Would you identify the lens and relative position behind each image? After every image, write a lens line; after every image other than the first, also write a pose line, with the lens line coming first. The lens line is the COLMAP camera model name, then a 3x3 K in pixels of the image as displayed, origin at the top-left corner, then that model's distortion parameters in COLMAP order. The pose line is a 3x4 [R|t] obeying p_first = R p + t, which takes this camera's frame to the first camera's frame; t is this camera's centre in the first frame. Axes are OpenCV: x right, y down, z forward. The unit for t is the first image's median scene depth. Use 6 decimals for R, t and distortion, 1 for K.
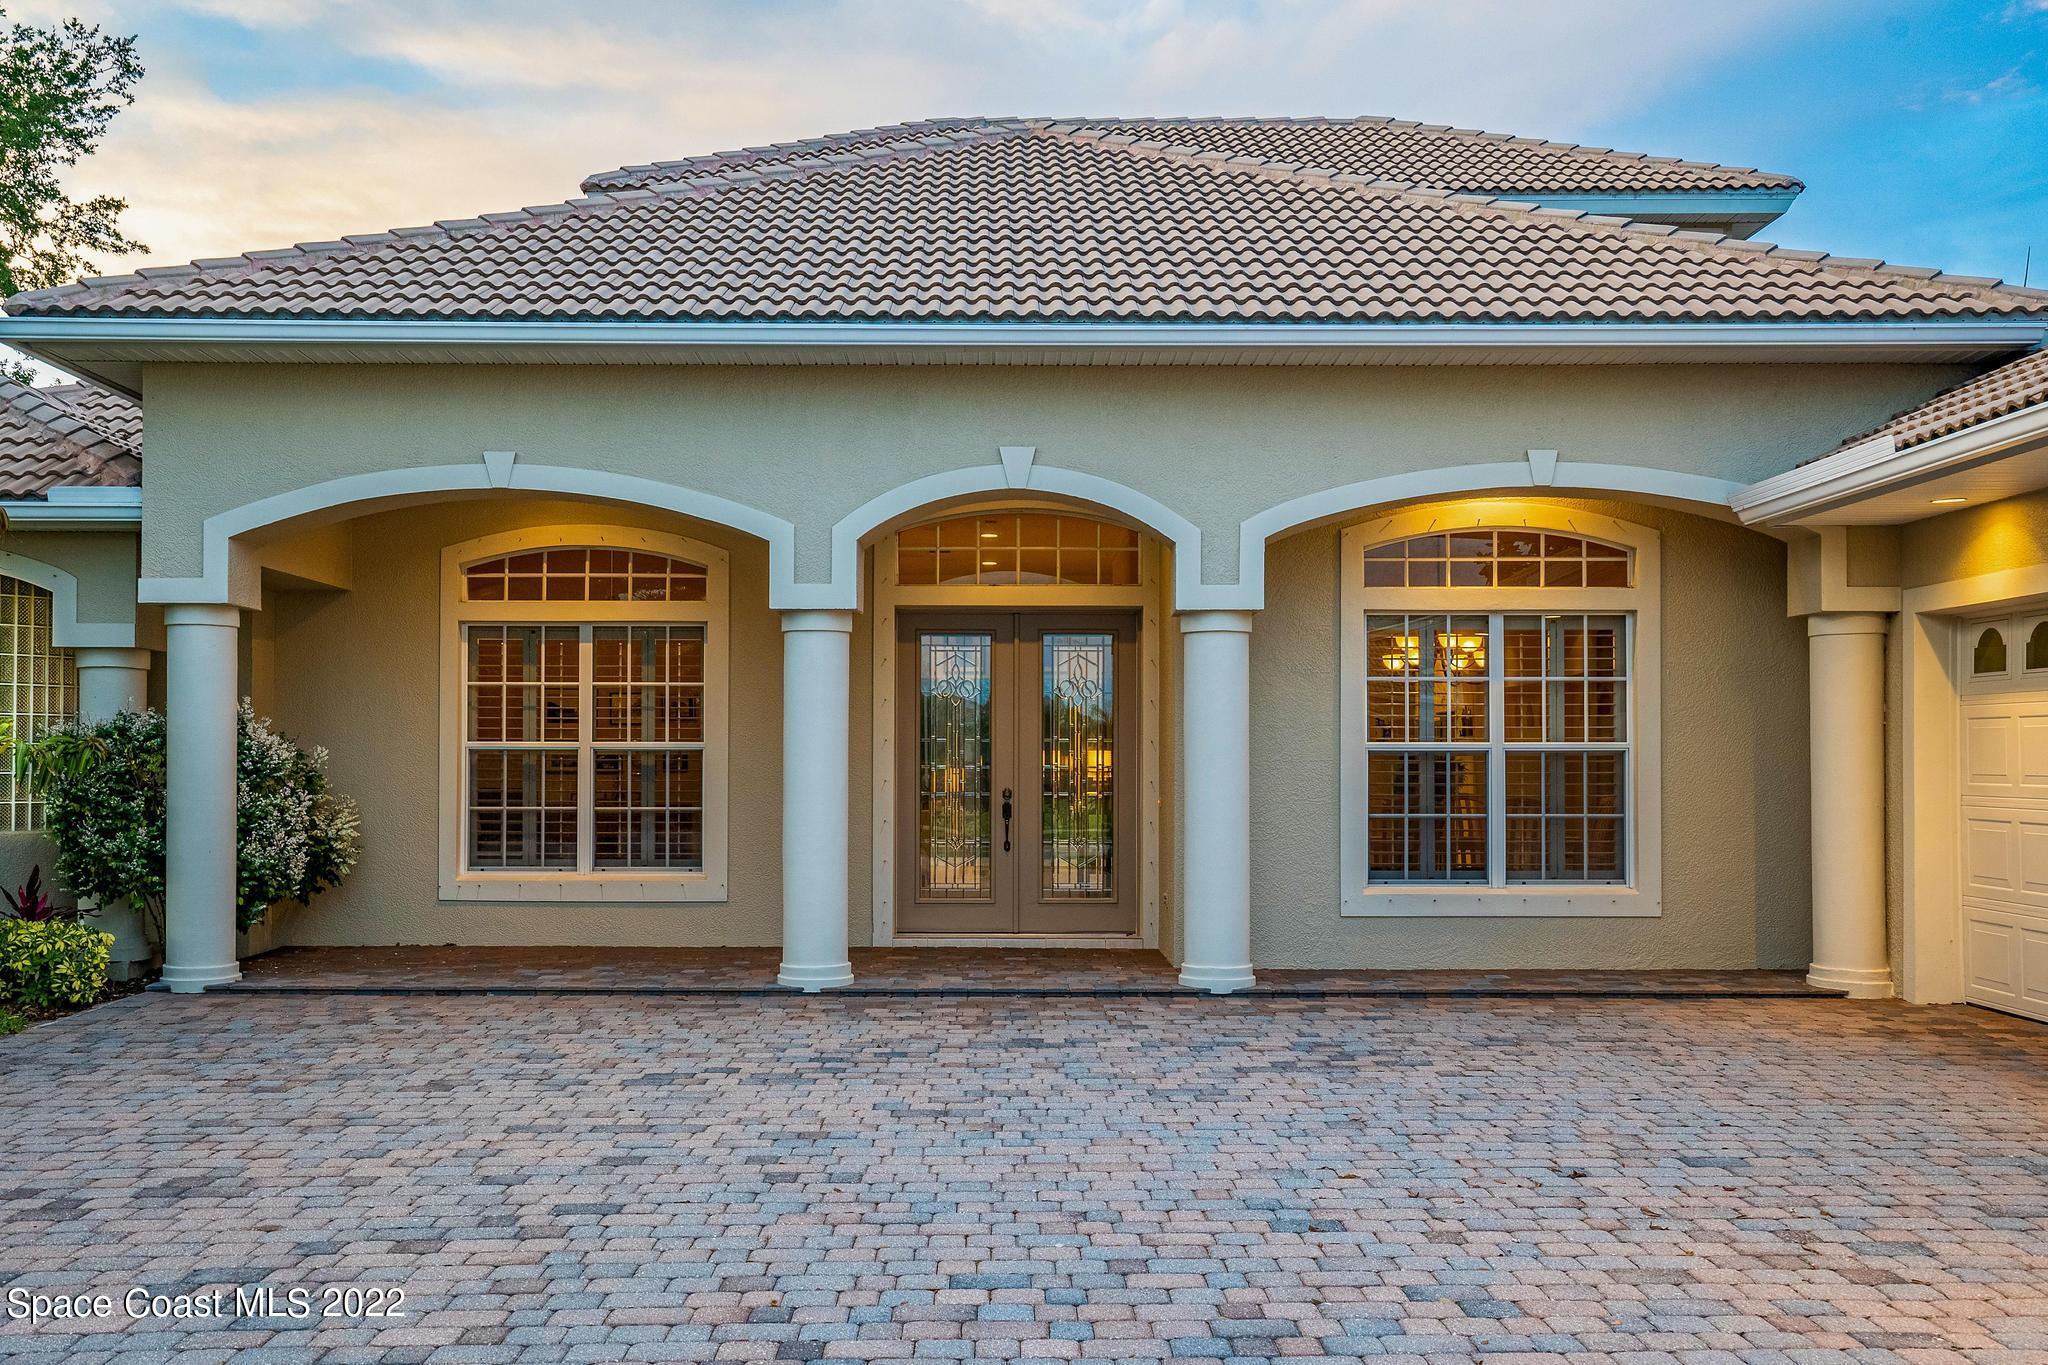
lens RADIAL K [[1960.1, 0, 995.6], [0, 1960.1, 735.3], [0, 0, 1]] dist [0.040488, 0.002008]
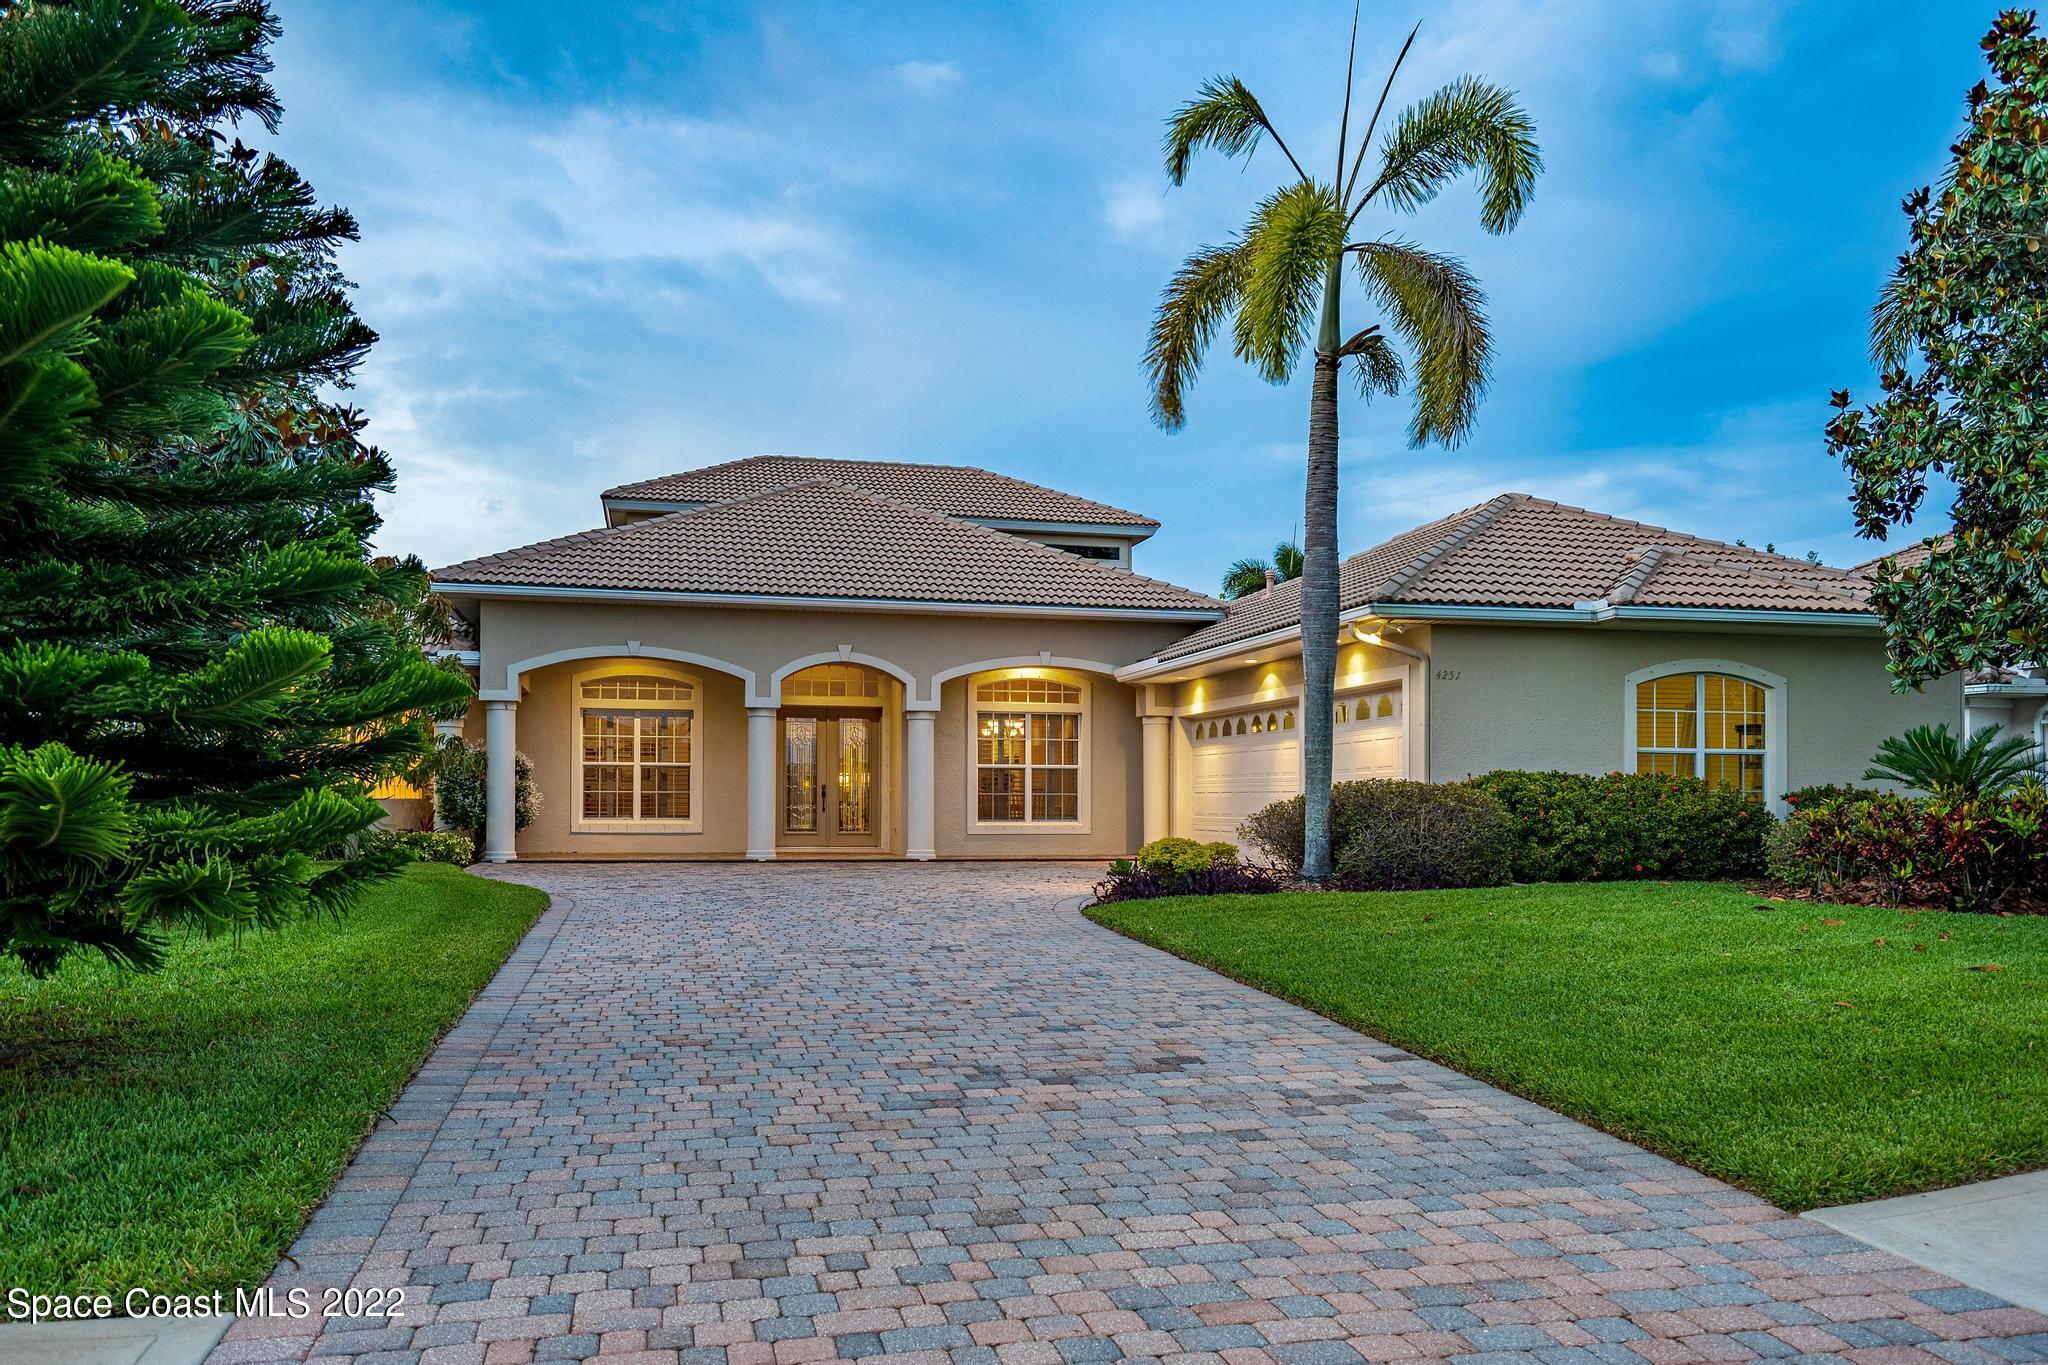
lens RADIAL K [[1467.0, 0, 1020.1], [0, 1467.0, 775.9], [0, 0, 1]] dist [-0.019156, 0.073582]
pose [[0.970924, 0.007241, 0.239277, -0.205405], [-0.005606, 0.999956, -0.007515, 0.032388], [-0.239321, 0.005955, 0.970922, -0.822939]]
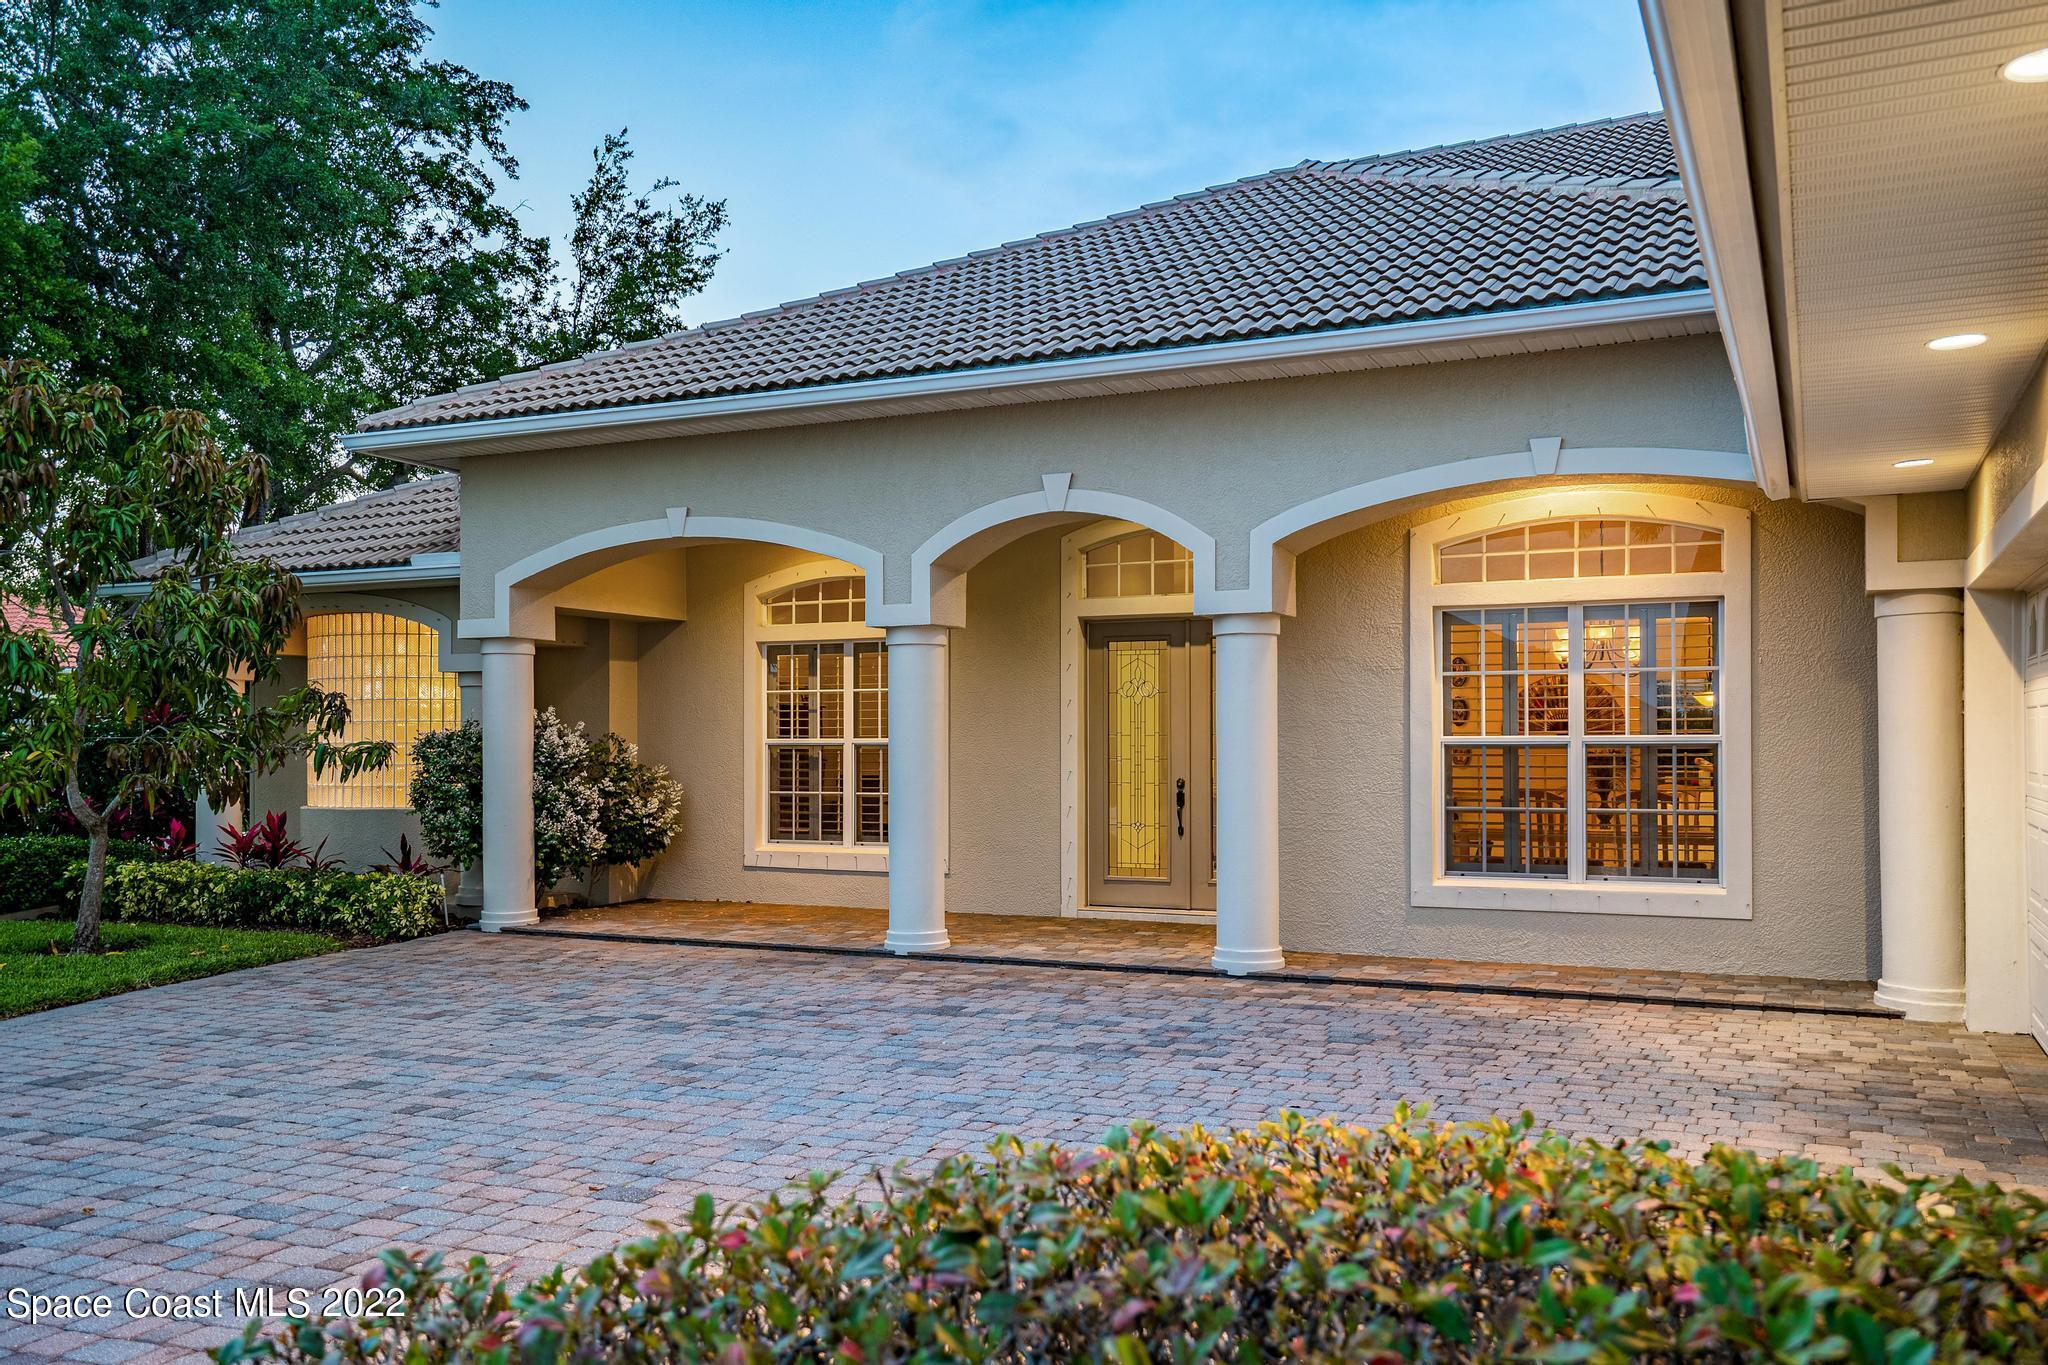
lens RADIAL K [[1685.6, 0, 1030.1], [0, 1685.6, 730.3], [0, 0, 1]] dist [0.036616, 0.004242]
pose [[0.904904, -0.007332, -0.425553, 0.374279], [0.010036, 0.999941, 0.004112, -0.005330], [0.425498, -0.007992, 0.904924, 0.117966]]
